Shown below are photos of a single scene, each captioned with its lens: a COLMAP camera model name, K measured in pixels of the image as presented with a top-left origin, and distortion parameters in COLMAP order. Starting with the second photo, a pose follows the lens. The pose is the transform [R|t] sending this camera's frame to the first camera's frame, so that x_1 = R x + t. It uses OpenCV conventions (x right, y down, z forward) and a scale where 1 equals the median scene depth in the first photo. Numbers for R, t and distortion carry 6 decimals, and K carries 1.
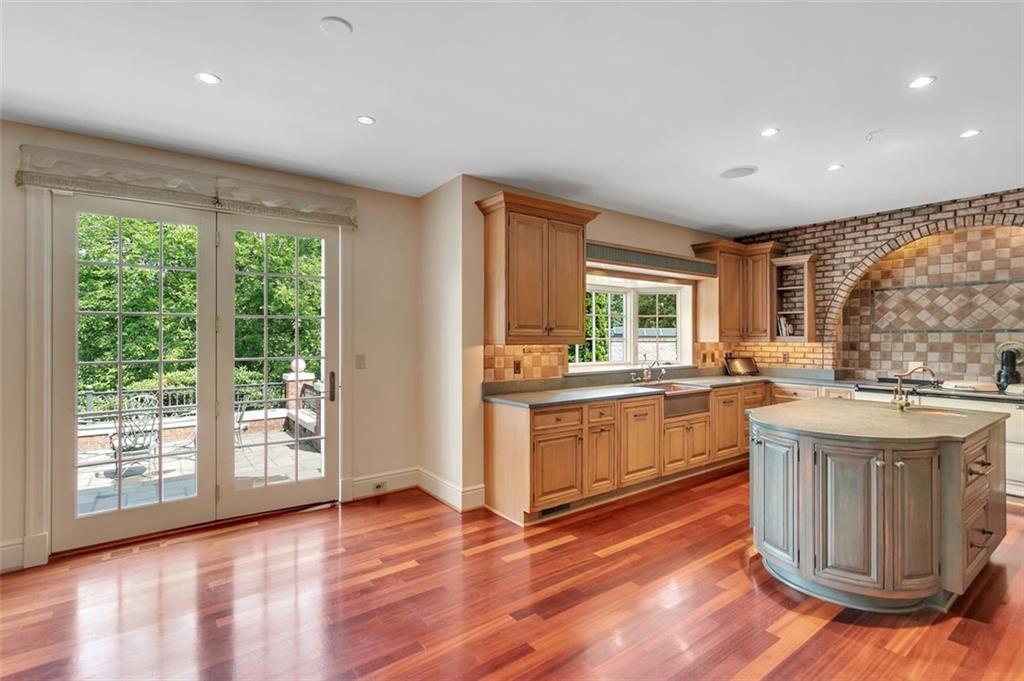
lens RADIAL K [[477.2, 0, 510.0], [0, 477.2, 337.5], [0, 0, 1]] dist [0.005049, 0.000257]
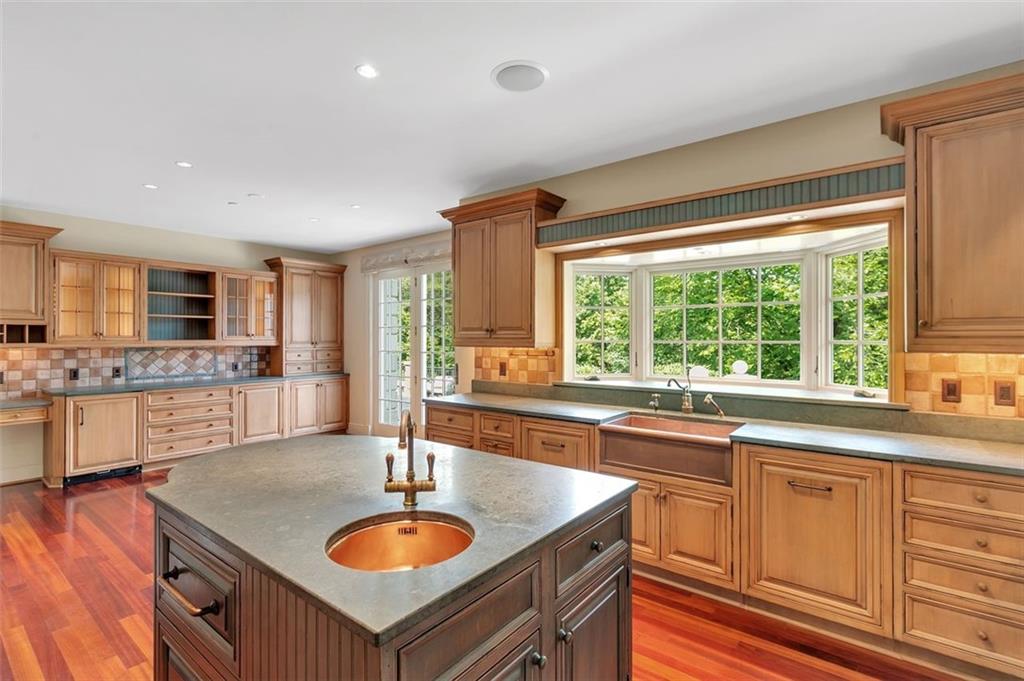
lens RADIAL K [[477.2, 0, 510.1], [0, 477.2, 338.3], [0, 0, 1]] dist [0.005049, 0.000257]
pose [[0.269676, -0.001506, -0.962950, 0.966669], [-0.002332, 0.999995, -0.002217, -0.000005], [0.962948, 0.002844, 0.269671, 0.734460]]
